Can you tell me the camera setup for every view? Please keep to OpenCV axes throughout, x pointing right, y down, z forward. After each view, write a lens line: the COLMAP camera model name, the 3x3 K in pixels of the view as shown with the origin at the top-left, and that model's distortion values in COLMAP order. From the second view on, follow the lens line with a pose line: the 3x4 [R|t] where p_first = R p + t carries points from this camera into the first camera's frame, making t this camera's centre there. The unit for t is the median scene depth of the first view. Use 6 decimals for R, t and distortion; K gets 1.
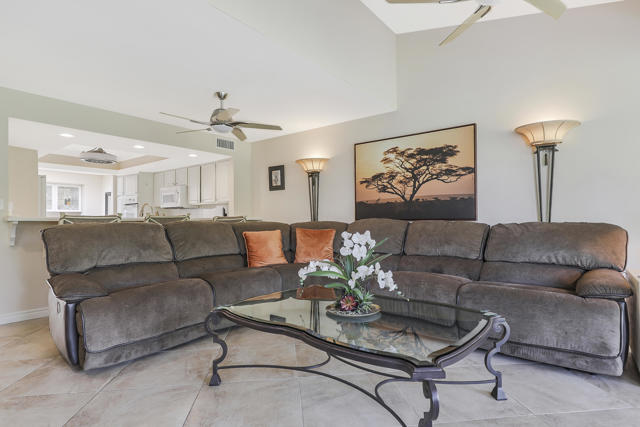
lens RADIAL K [[340.5, 0, 319.9], [0, 340.5, 218.1], [0, 0, 1]] dist [0.026529, -0.001016]
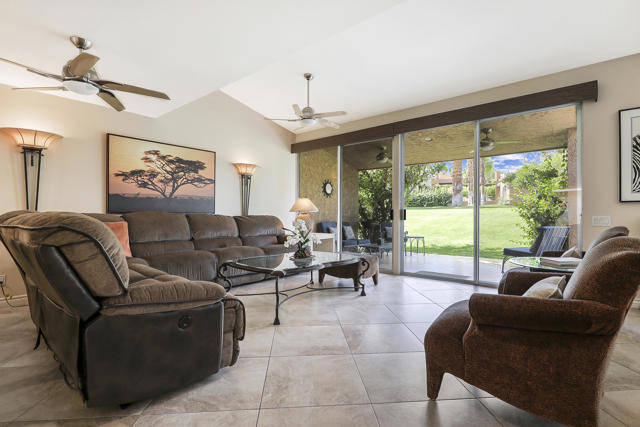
lens RADIAL K [[306.3, 0, 320.9], [0, 306.3, 217.0], [0, 0, 1]] dist [-0.004878, -0.000527]
pose [[0.058433, 0.016037, 0.998163, -0.790002], [0.002168, 0.999867, -0.016191, 0.037221], [-0.998289, 0.003110, 0.058390, 0.384394]]
